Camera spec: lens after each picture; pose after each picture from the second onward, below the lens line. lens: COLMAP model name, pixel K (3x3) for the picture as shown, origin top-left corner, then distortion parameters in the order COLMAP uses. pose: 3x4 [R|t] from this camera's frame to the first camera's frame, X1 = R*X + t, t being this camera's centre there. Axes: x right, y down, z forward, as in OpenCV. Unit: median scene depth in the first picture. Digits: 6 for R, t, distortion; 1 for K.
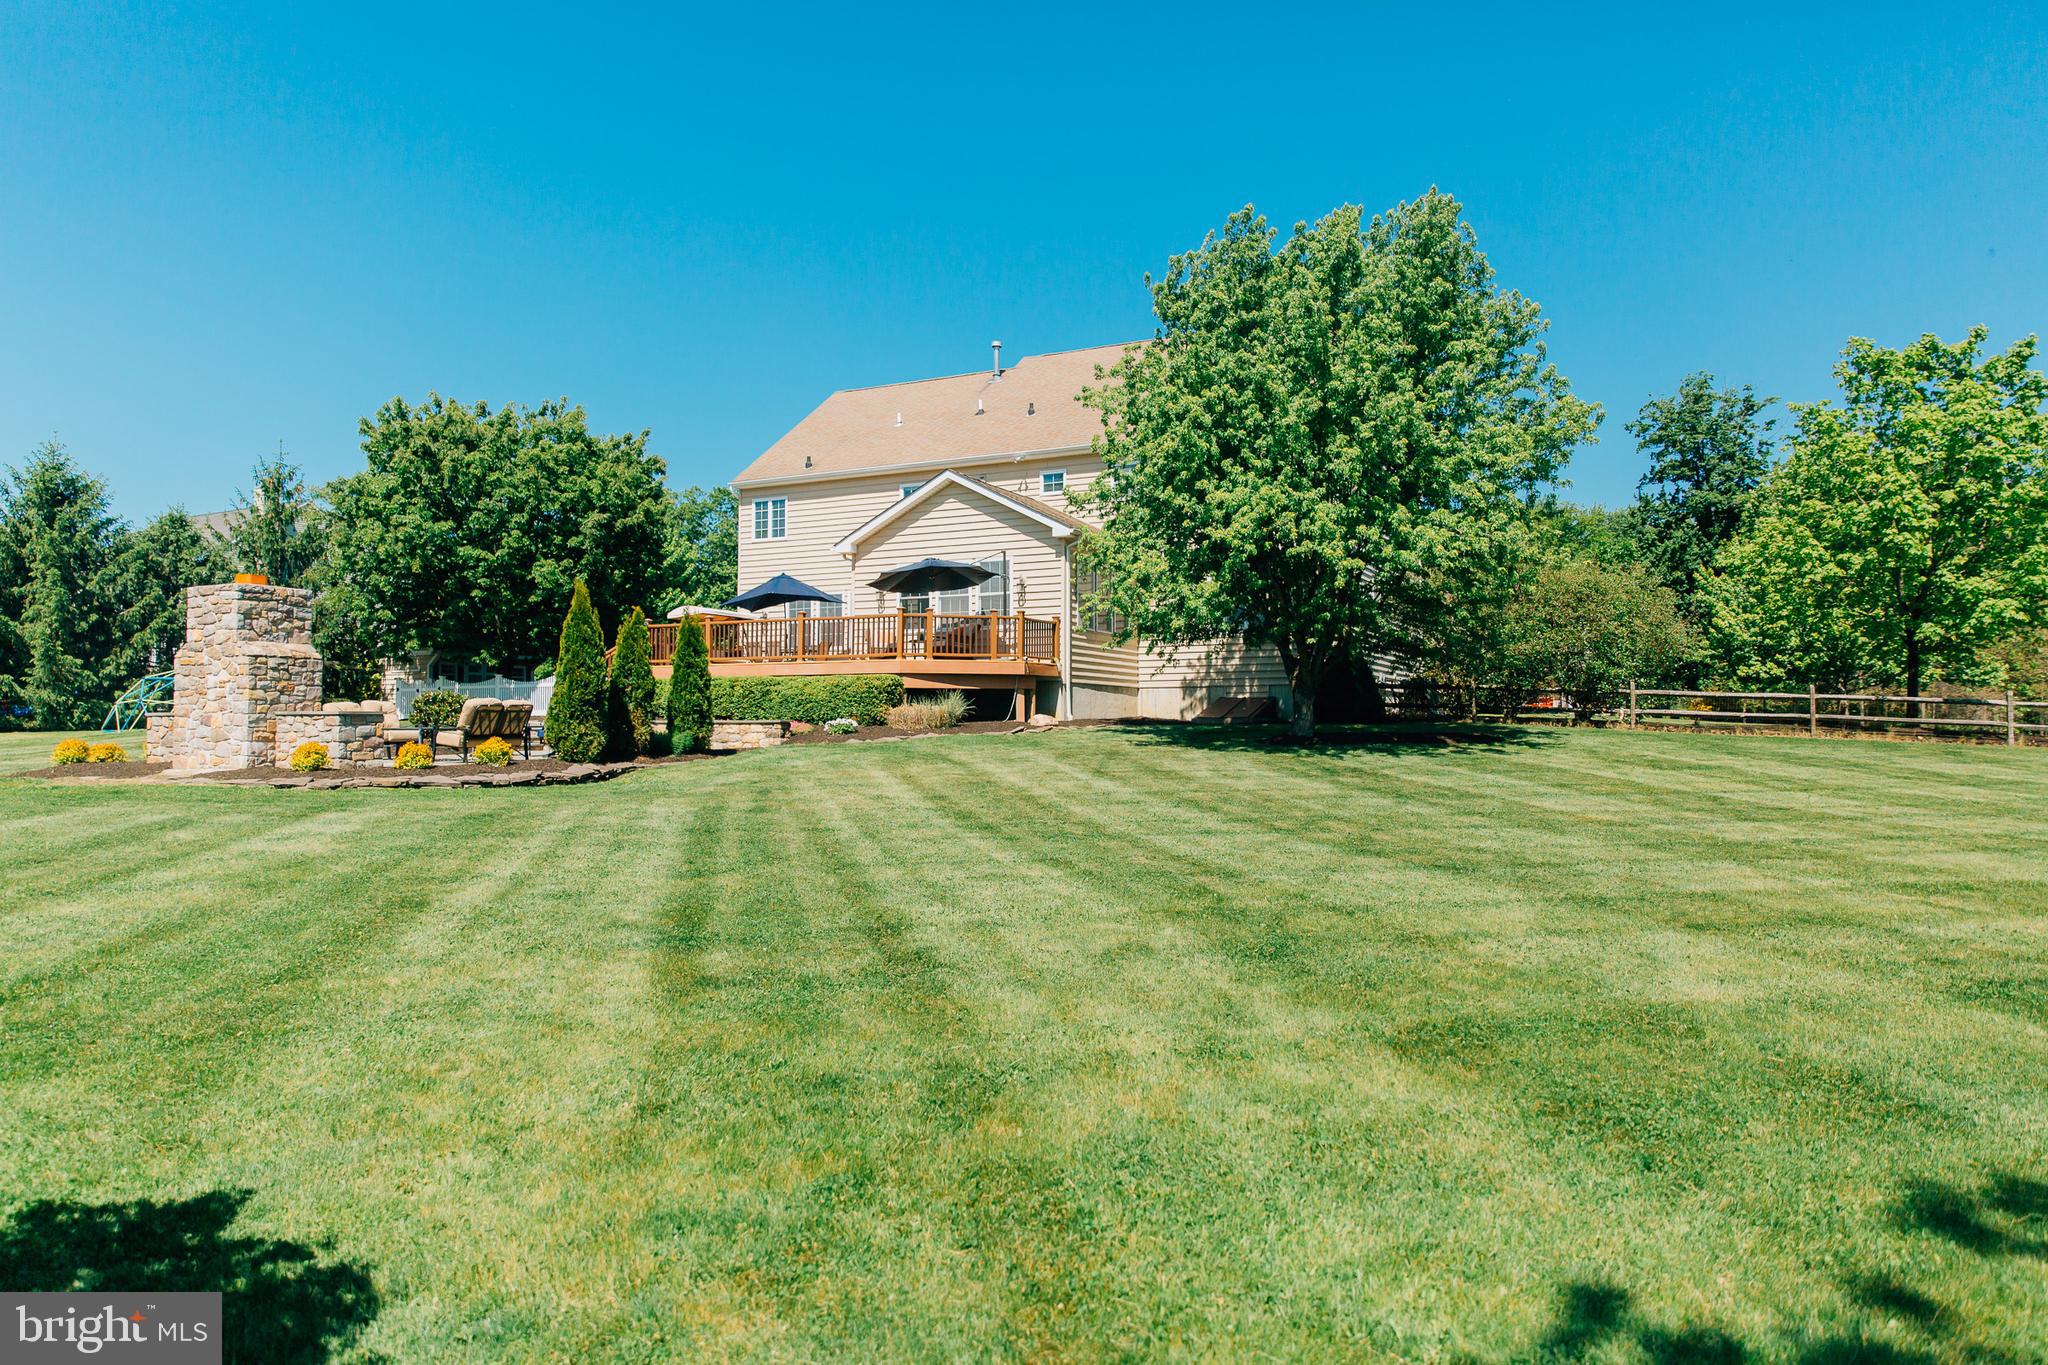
lens RADIAL K [[1298.9, 0, 1024.0], [0, 1298.9, 682.5], [0, 0, 1]] dist [0.003547, 0.001936]
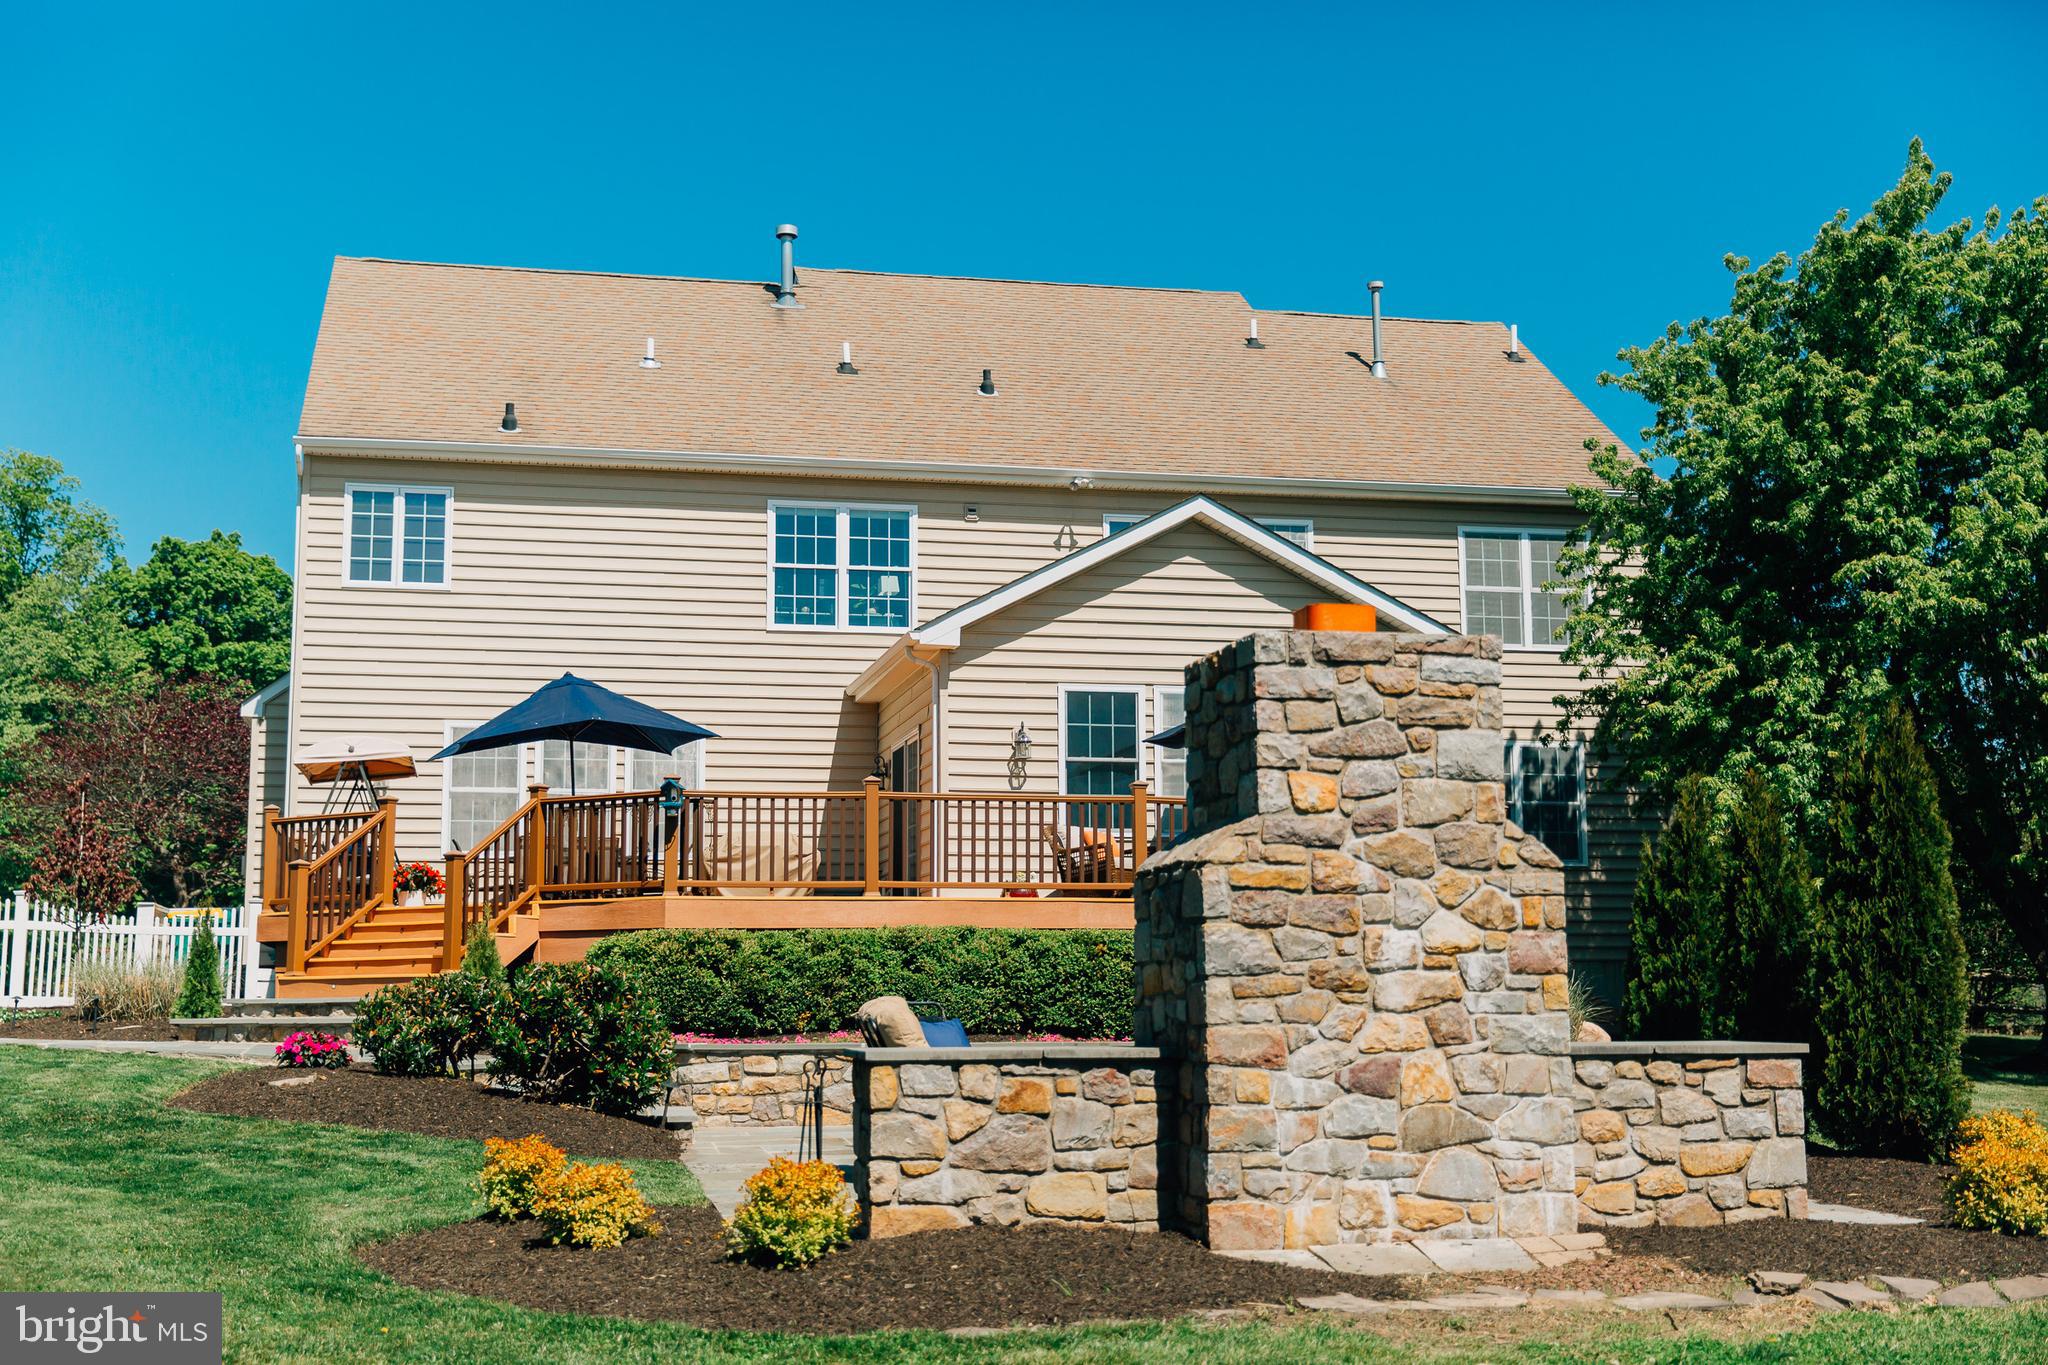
lens RADIAL K [[2344.7, 0, 1024.0], [0, 2344.7, 682.5], [0, 0, 1]] dist [0.000639, -0.002005]
pose [[0.786801, 0.083159, 0.611579, -0.496762], [-0.018347, 0.993595, -0.111500, 0.000138], [-0.616934, 0.076507, 0.783287, 0.298458]]
